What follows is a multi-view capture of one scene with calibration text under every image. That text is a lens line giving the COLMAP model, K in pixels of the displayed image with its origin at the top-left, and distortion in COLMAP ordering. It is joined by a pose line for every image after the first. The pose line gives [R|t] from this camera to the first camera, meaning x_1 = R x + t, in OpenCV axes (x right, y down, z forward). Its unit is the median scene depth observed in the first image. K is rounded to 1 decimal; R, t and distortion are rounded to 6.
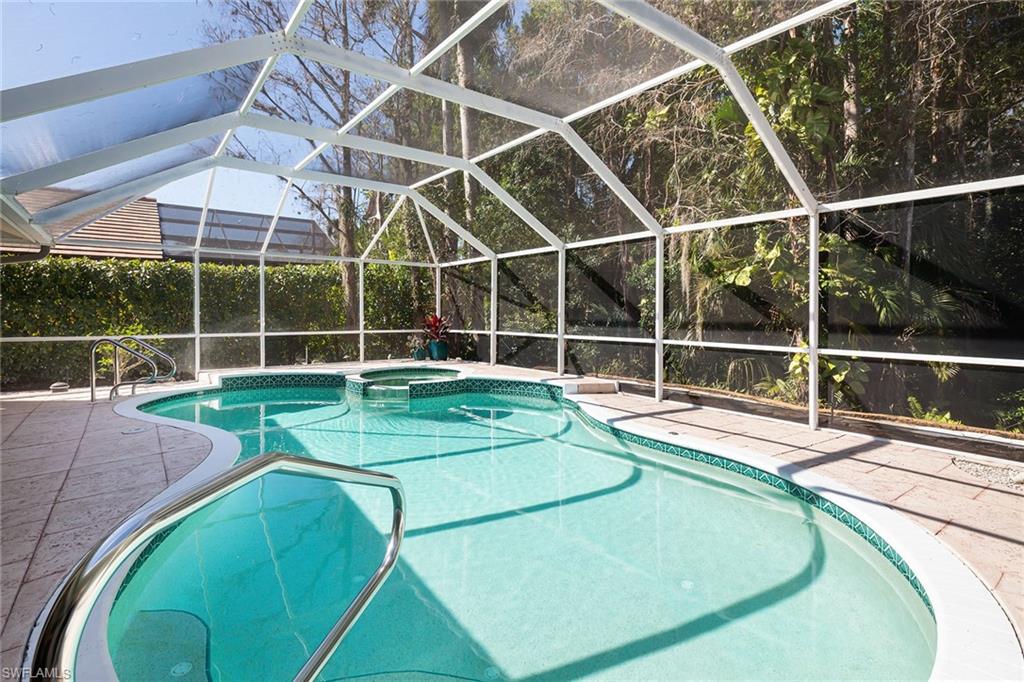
lens RADIAL K [[496.4, 0, 509.9], [0, 496.4, 312.4], [0, 0, 1]] dist [-0.000322, -0.000971]
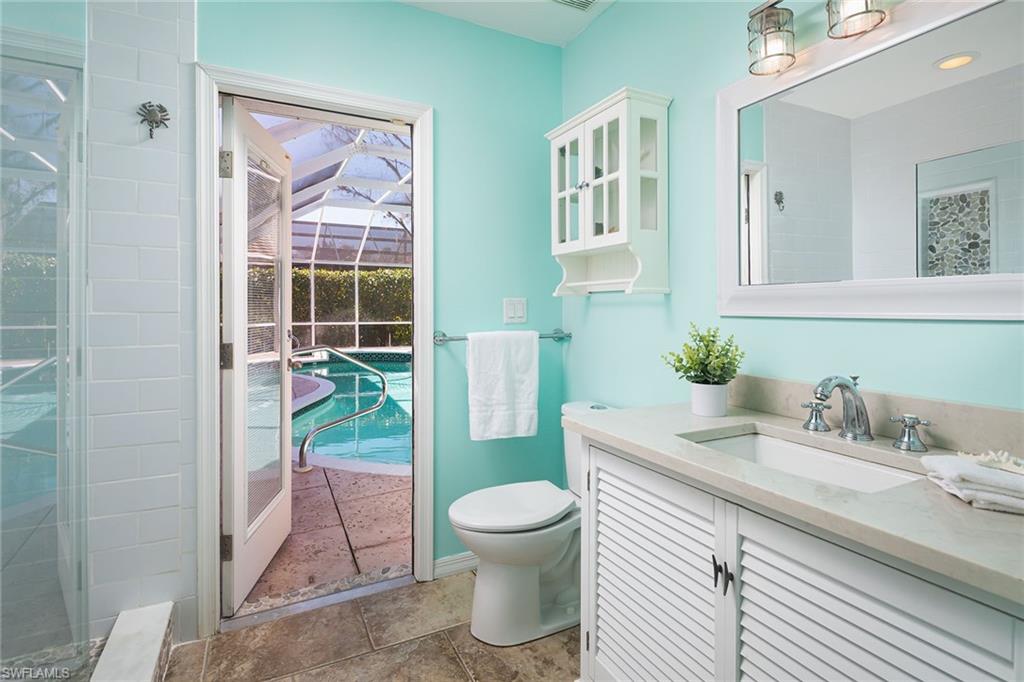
lens RADIAL K [[500.6, 0, 509.0], [0, 500.6, 312.3], [0, 0, 1]] dist [0.000513, -0.000576]
pose [[0.981378, 0.001399, -0.192083, 0.144368], [-0.000612, 0.999991, 0.004153, 0.008117], [0.192087, -0.003958, 0.981370, -0.218290]]
